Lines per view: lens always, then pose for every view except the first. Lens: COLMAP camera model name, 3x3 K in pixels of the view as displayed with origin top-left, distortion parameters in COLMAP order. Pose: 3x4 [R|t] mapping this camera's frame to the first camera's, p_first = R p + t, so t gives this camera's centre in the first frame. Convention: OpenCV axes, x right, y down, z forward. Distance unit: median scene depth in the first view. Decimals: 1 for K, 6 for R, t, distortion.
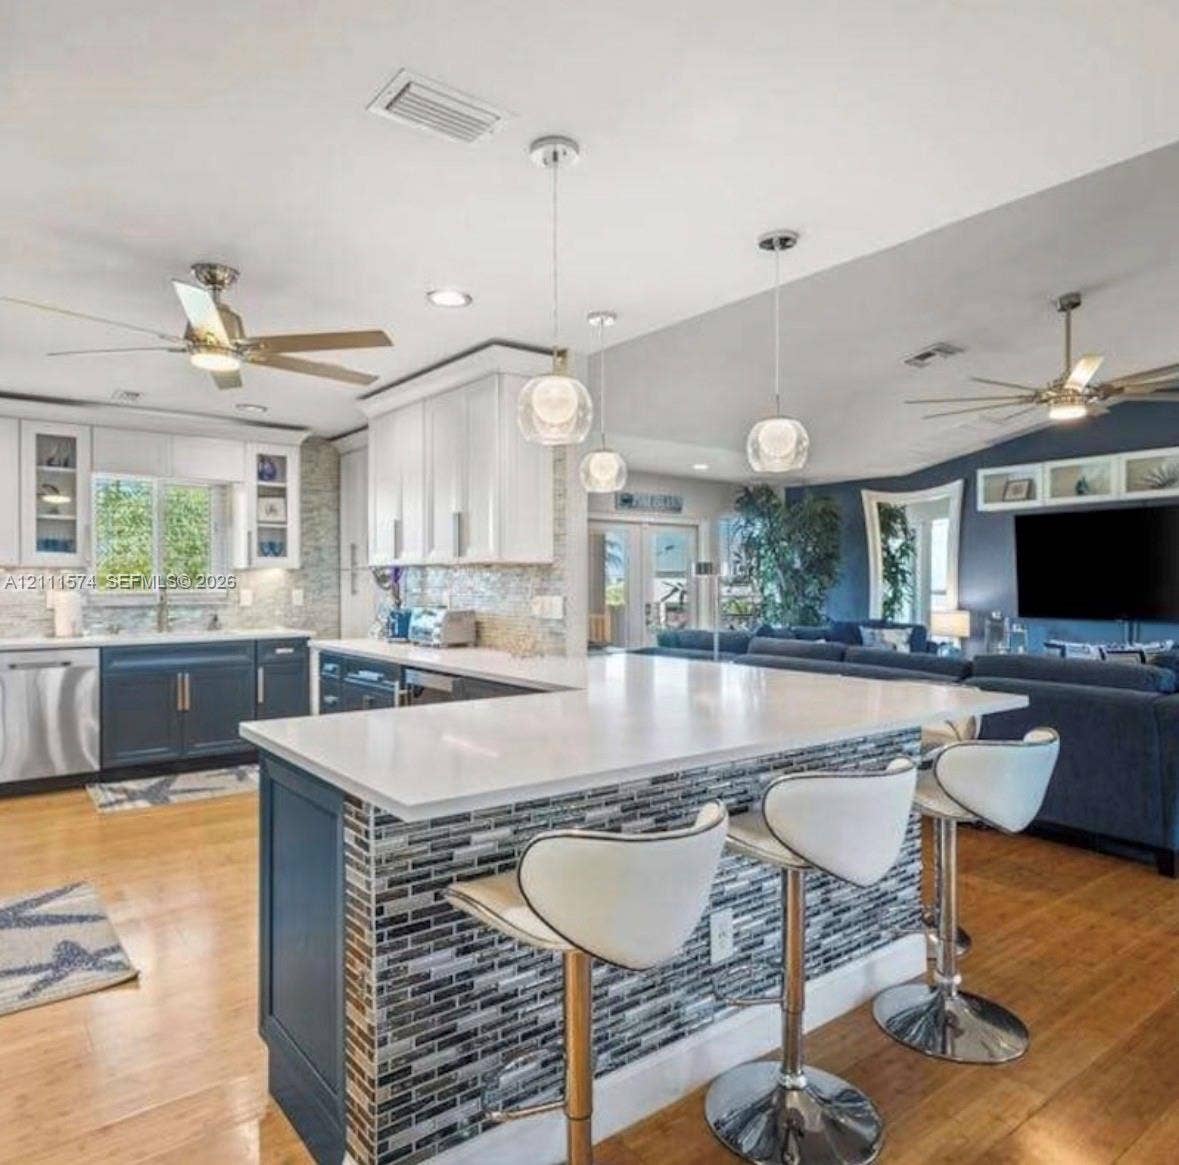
lens RADIAL K [[831.3, 0, 596.3], [0, 831.3, 583.3], [0, 0, 1]] dist [0.026401, -0.004593]
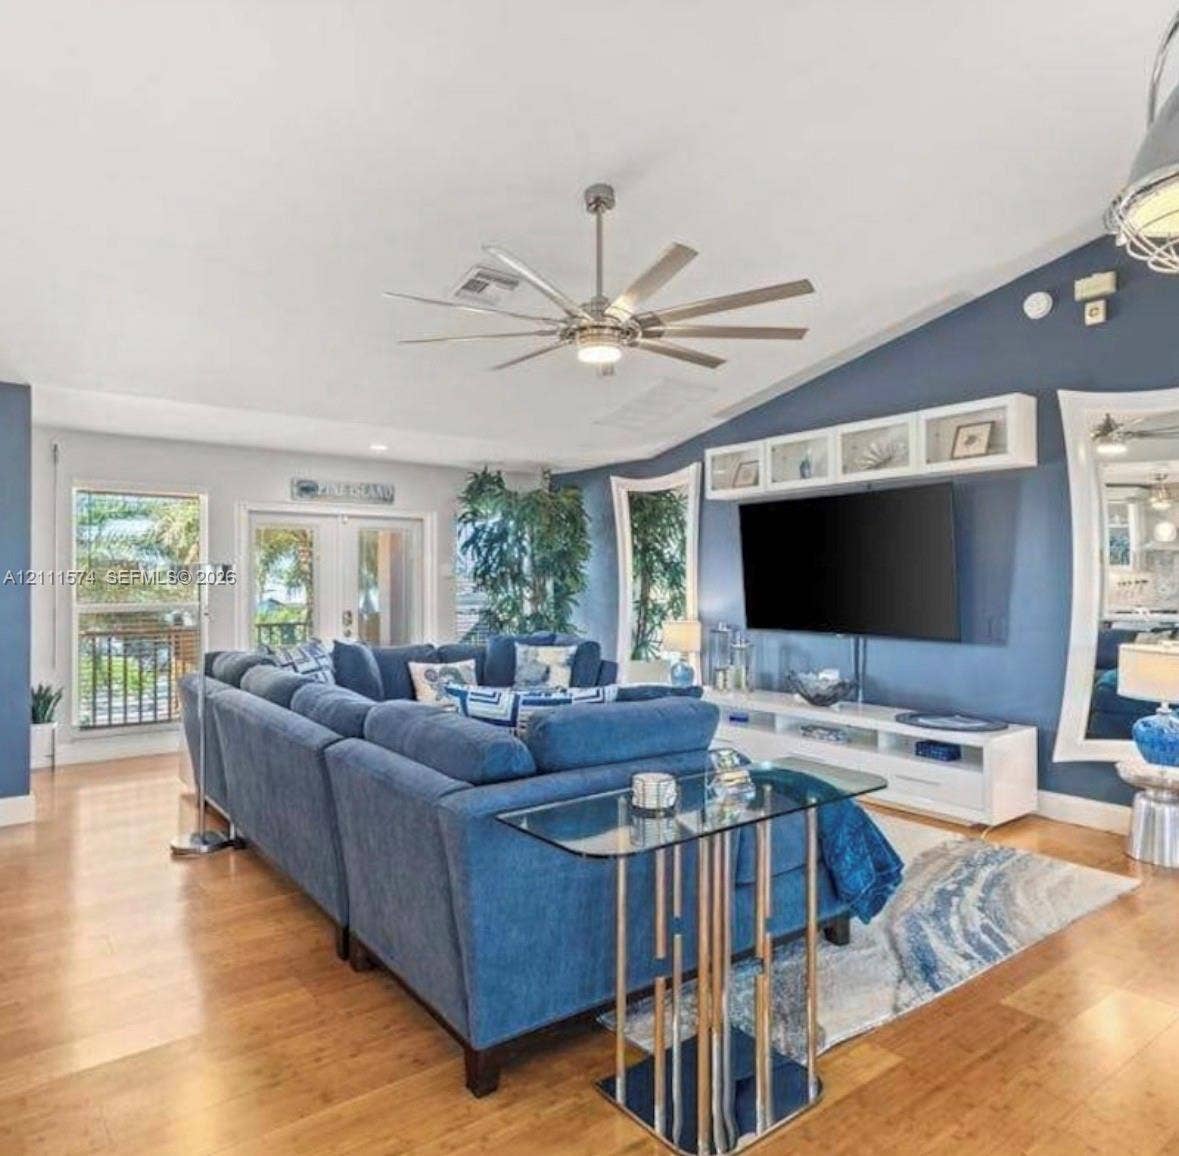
lens RADIAL K [[831.3, 0, 584.7], [0, 831.3, 578.8], [0, 0, 1]] dist [0.026401, -0.004593]
pose [[0.999978, -0.003152, -0.005902, 0.380691], [0.003135, 0.999991, -0.002859, -0.007167], [0.005911, 0.002840, 0.999978, 0.200304]]
